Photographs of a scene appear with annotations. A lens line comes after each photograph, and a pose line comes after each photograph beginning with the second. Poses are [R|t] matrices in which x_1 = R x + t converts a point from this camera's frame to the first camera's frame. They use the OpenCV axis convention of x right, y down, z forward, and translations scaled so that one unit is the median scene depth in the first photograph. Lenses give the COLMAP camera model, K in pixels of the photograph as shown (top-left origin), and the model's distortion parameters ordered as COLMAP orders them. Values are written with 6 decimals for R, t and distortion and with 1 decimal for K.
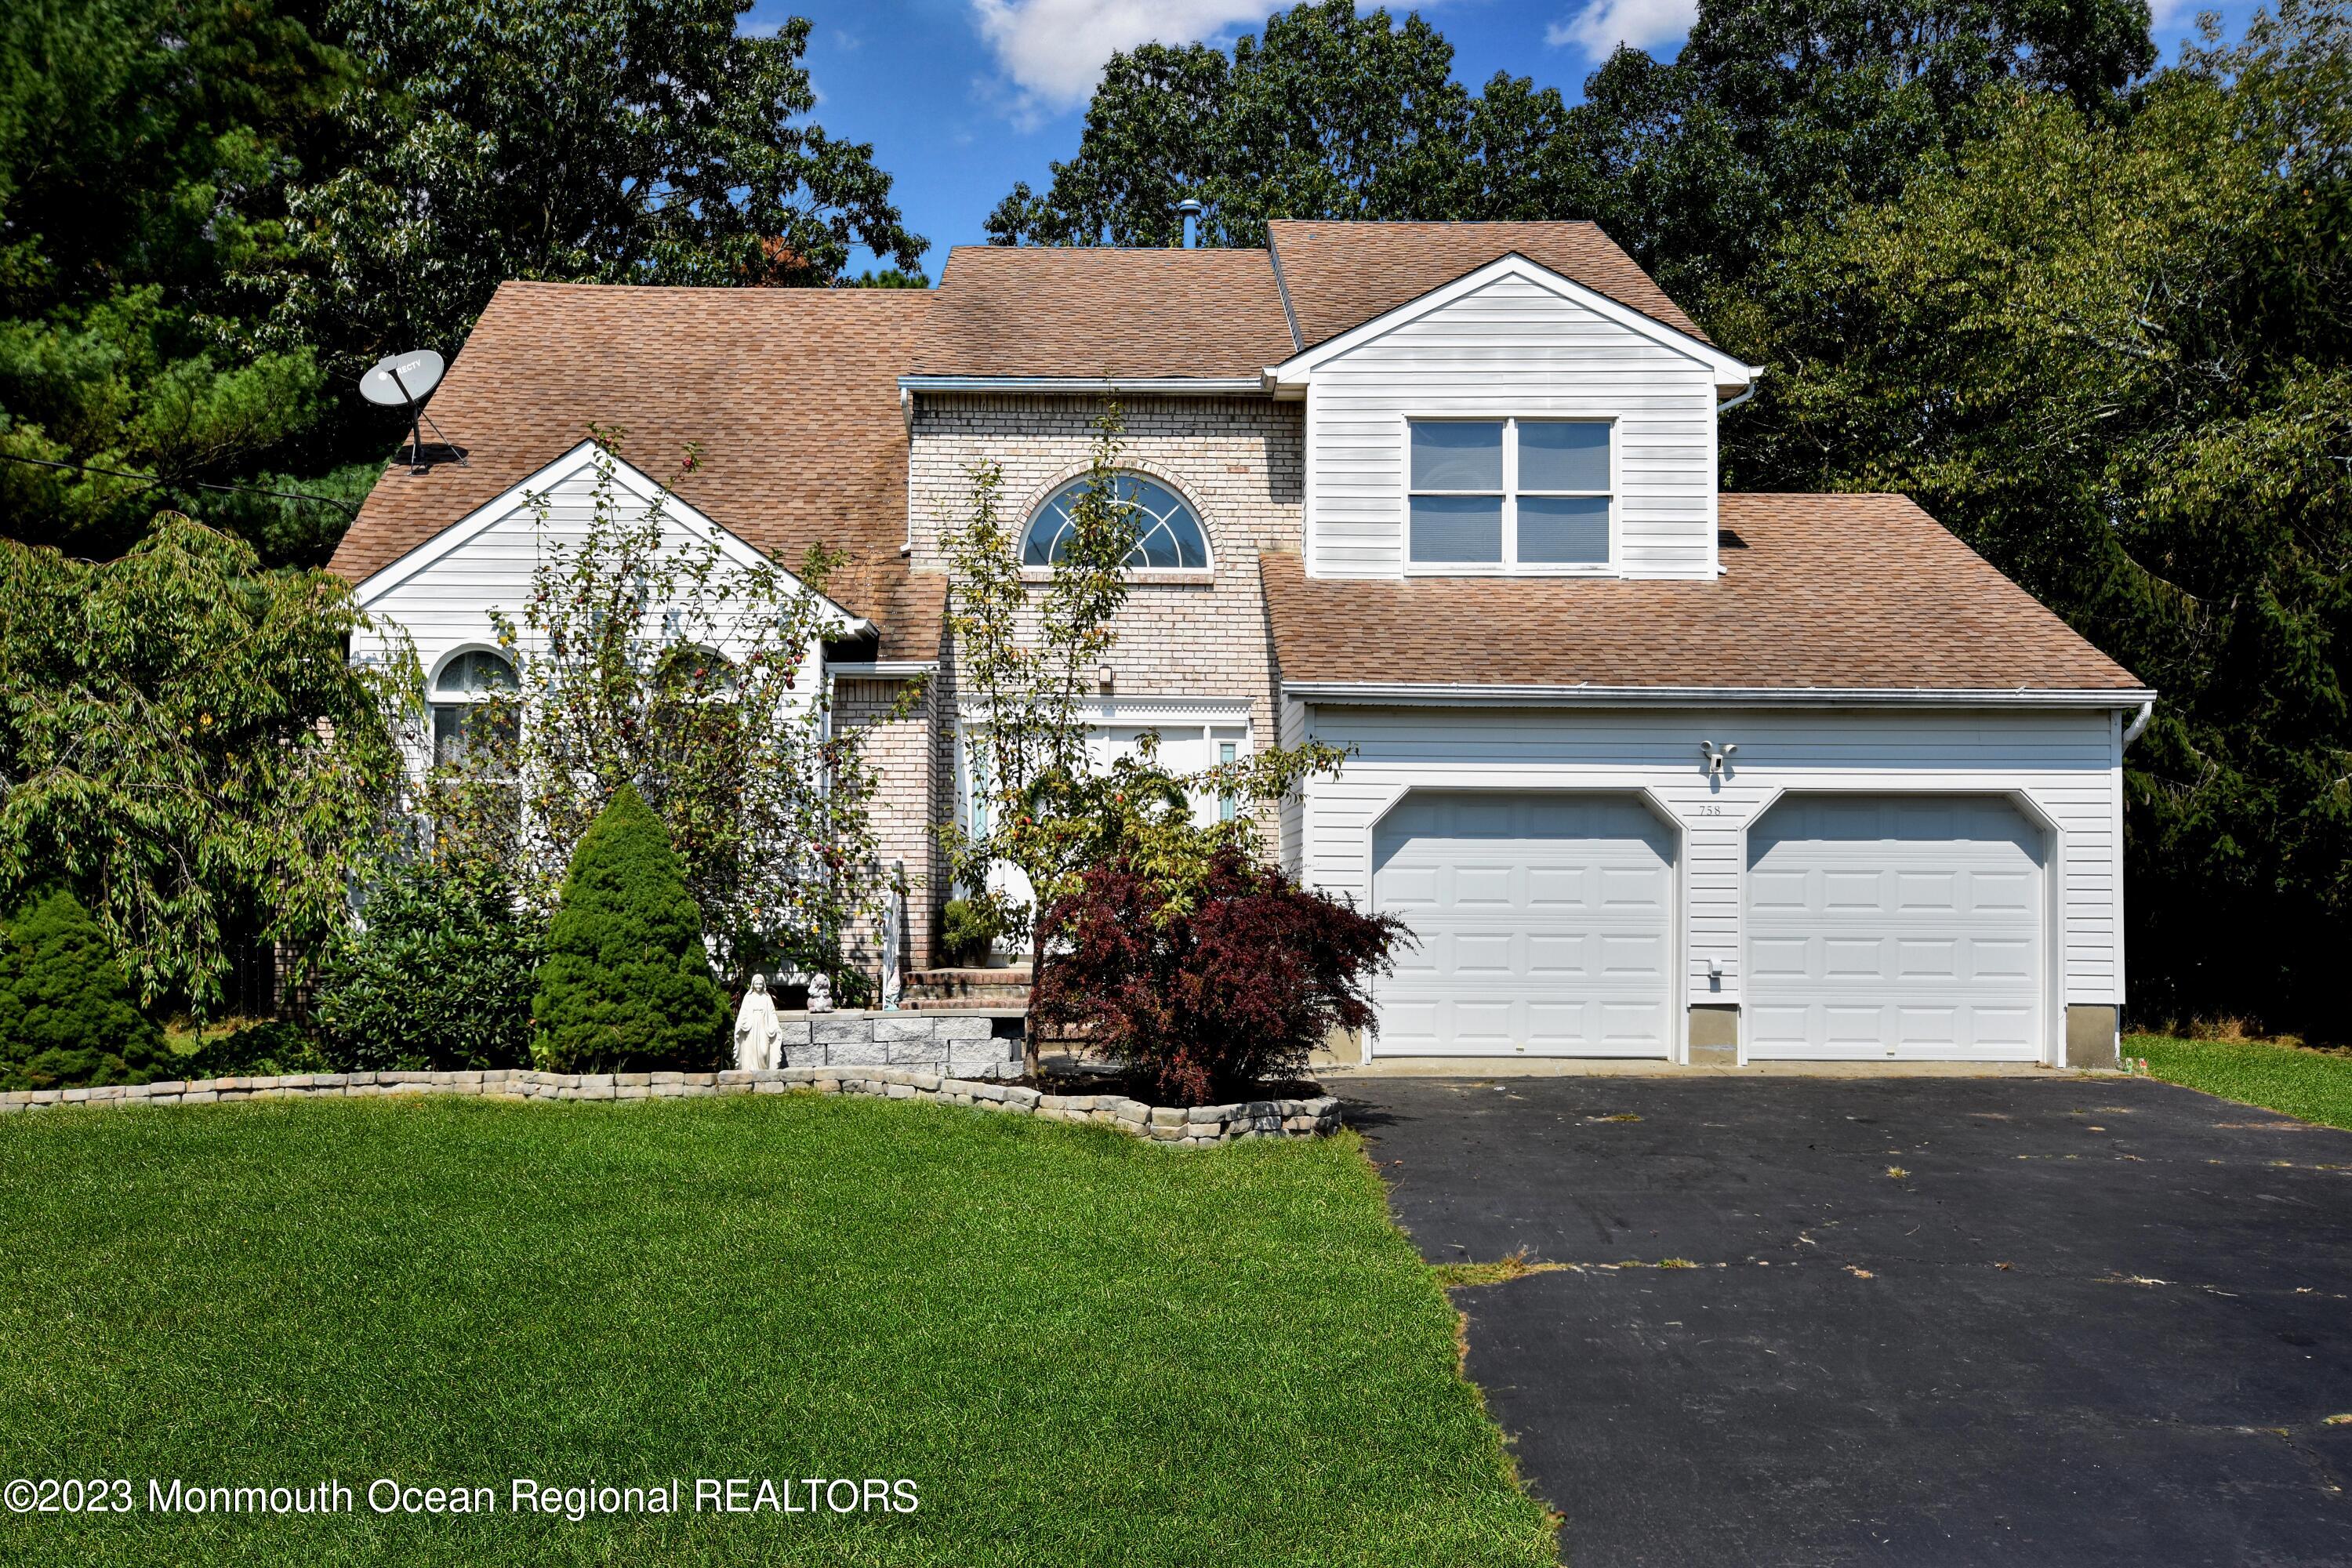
lens RADIAL K [[2387.7, 0, 1145.6], [0, 2387.7, 783.3], [0, 0, 1]] dist [0.043790, -0.012861]
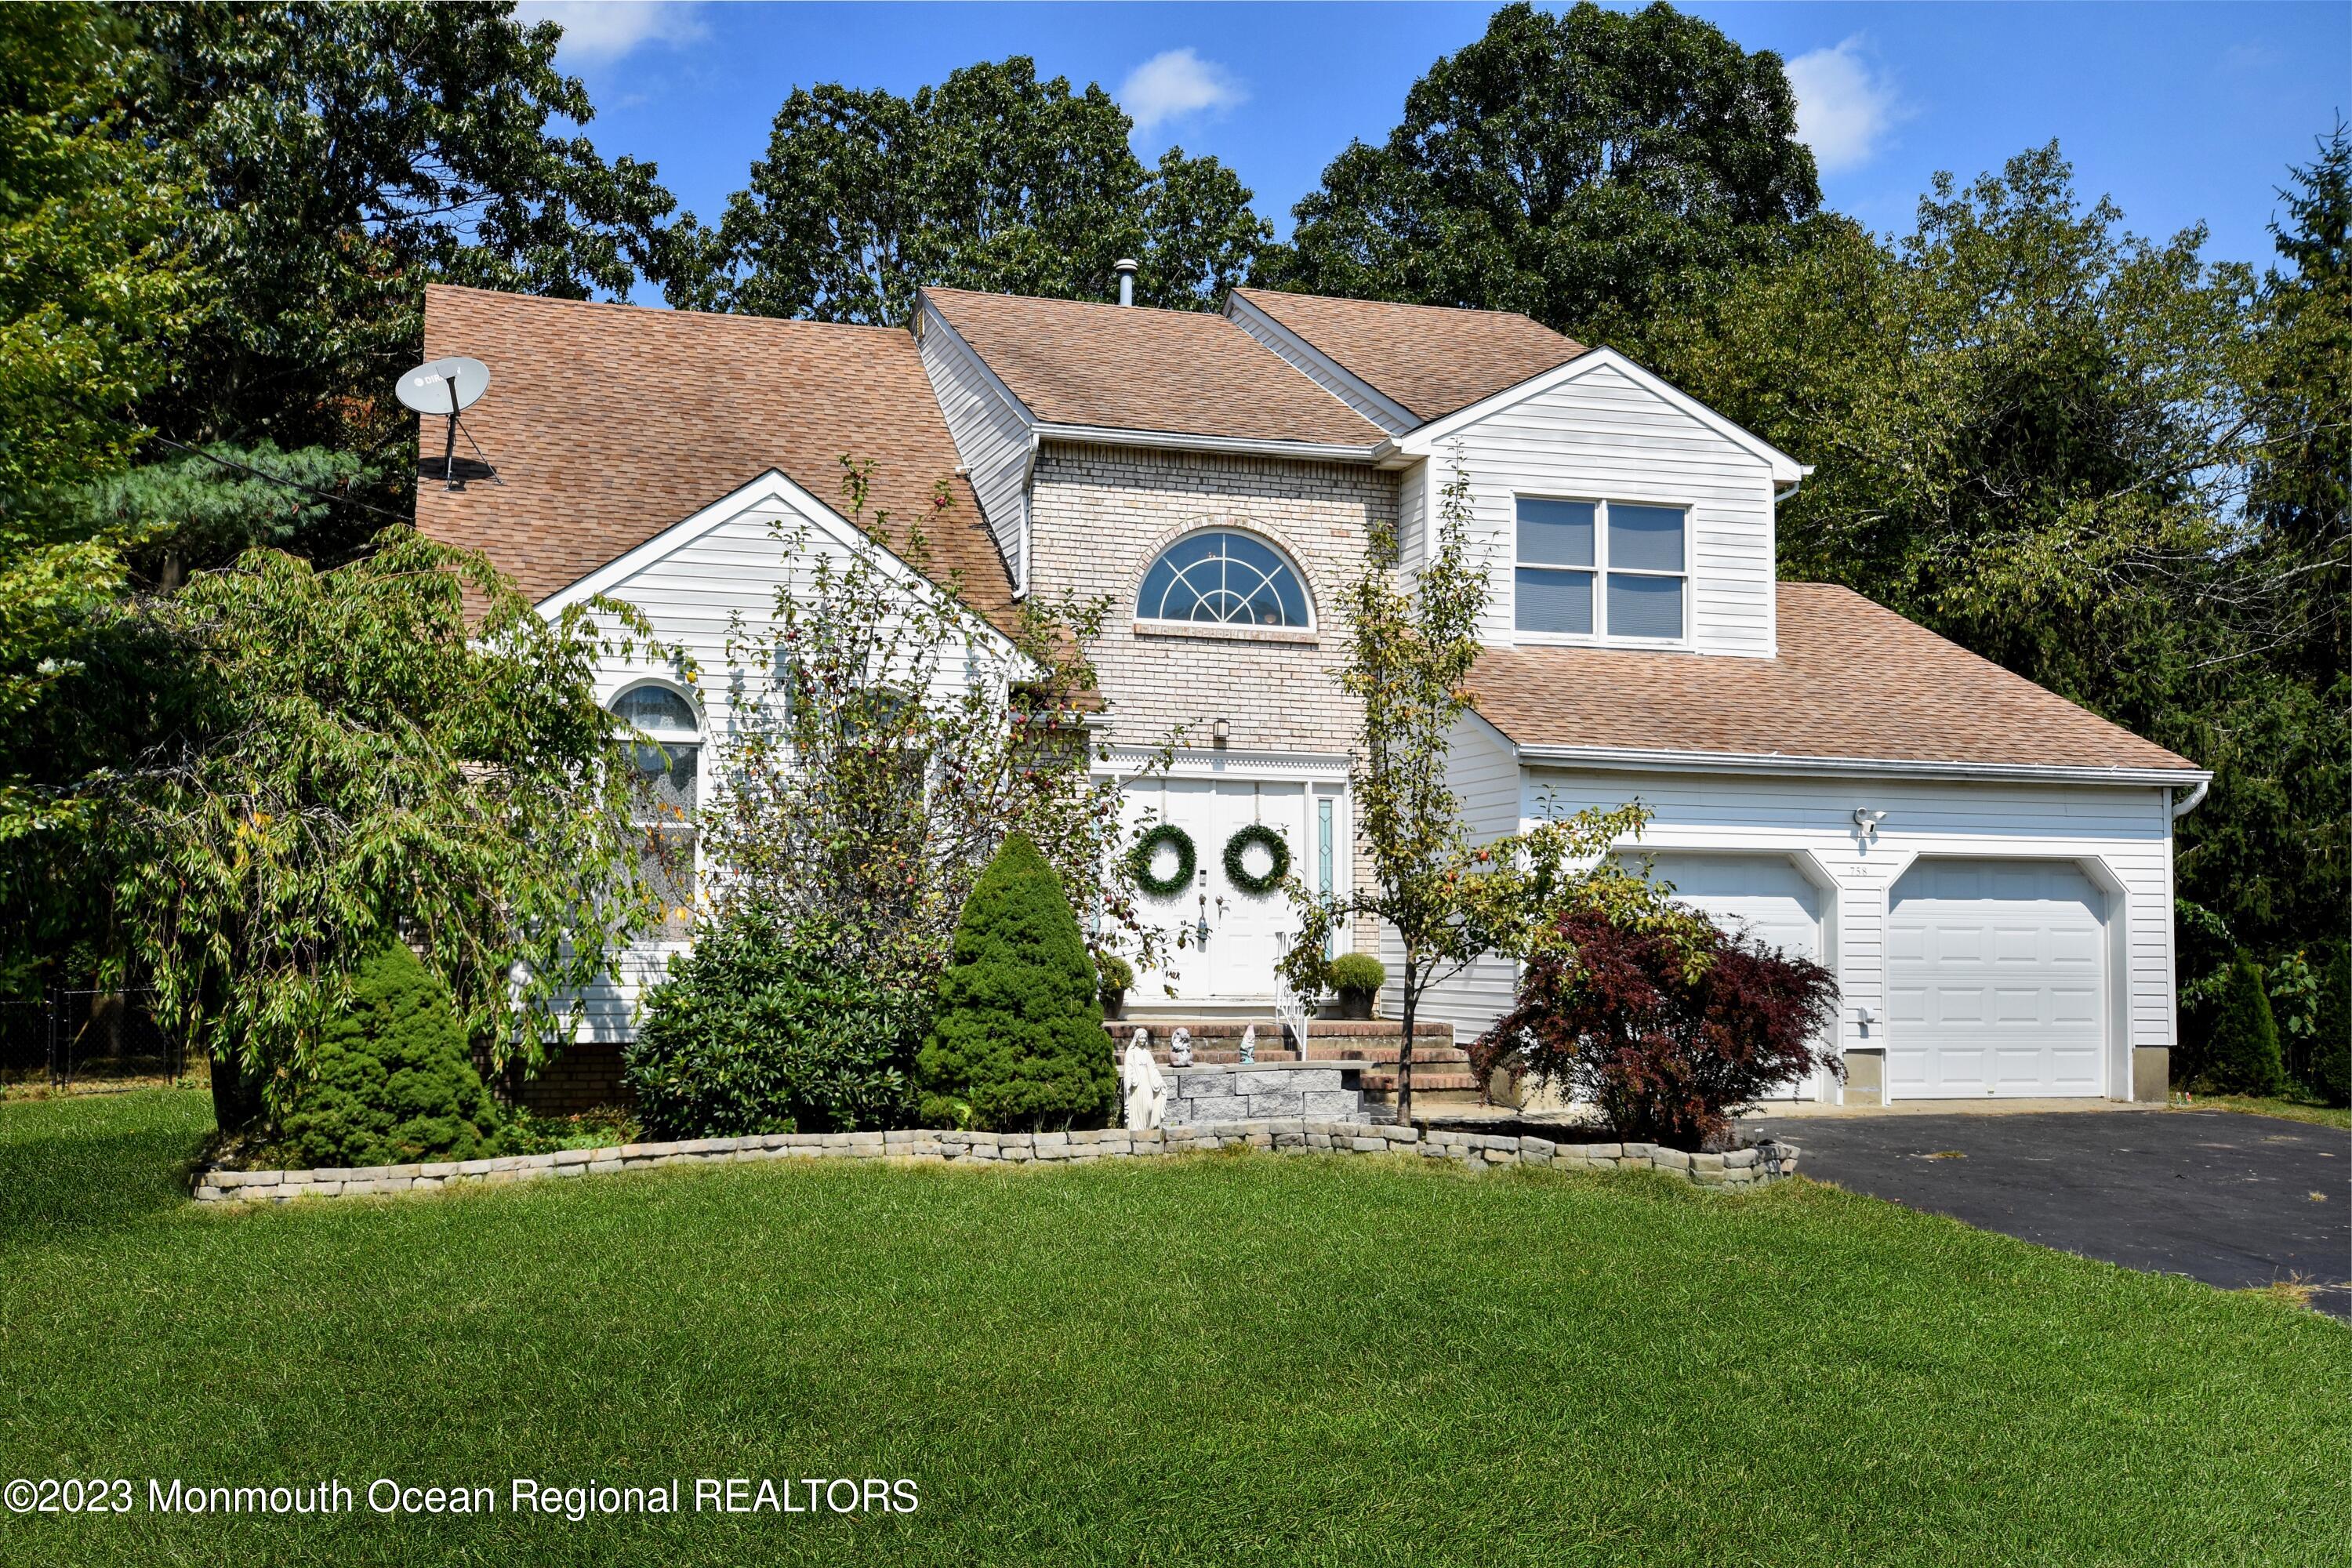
lens RADIAL K [[2387.7, 0, 1145.6], [0, 2387.7, 783.3], [0, 0, 1]] dist [0.043790, -0.012861]
pose [[0.955889, 0.021723, 0.292922, -0.384796], [-0.015951, 0.999629, -0.022077, 0.000469], [-0.293293, 0.016431, 0.955881, 0.047377]]
